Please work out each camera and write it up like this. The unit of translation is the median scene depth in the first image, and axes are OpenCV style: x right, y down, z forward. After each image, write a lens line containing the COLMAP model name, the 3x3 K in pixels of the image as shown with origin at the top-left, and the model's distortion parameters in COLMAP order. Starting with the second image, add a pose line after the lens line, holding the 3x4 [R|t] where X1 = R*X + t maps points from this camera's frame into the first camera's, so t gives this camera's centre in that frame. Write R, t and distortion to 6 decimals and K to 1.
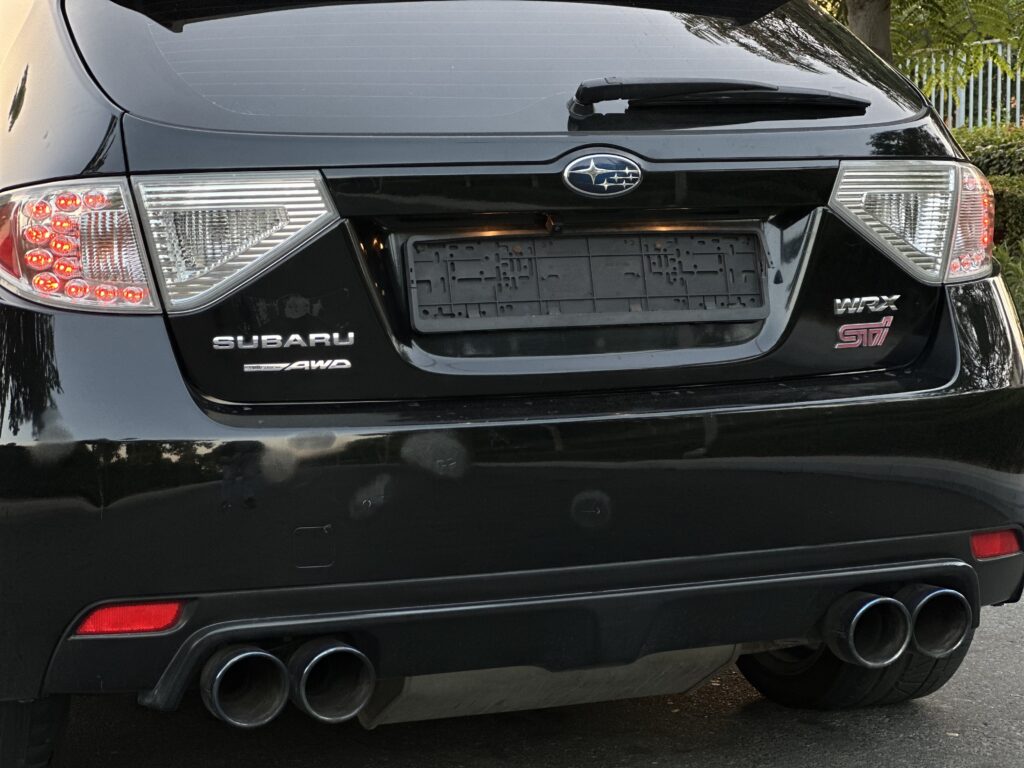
lens RADIAL K [[2299.8, 0, 512.0], [0, 2299.8, 384.0], [0, 0, 1]] dist [-0.040905, -0.214584]
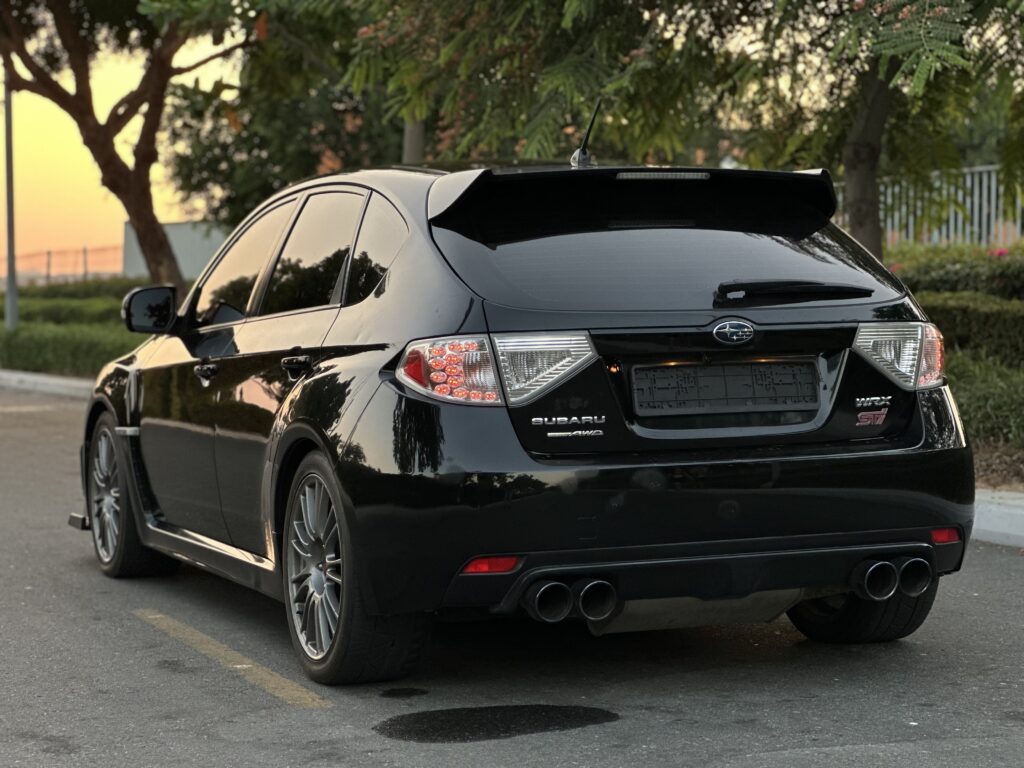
lens RADIAL K [[2299.8, 0, 512.0], [0, 2299.8, 384.0], [0, 0, 1]] dist [-0.040905, -0.214584]
pose [[0.999960, 0.002211, 0.008673, -0.151549], [-0.001868, 0.999222, -0.039401, 0.024381], [-0.008753, 0.039383, 0.999186, -0.838464]]
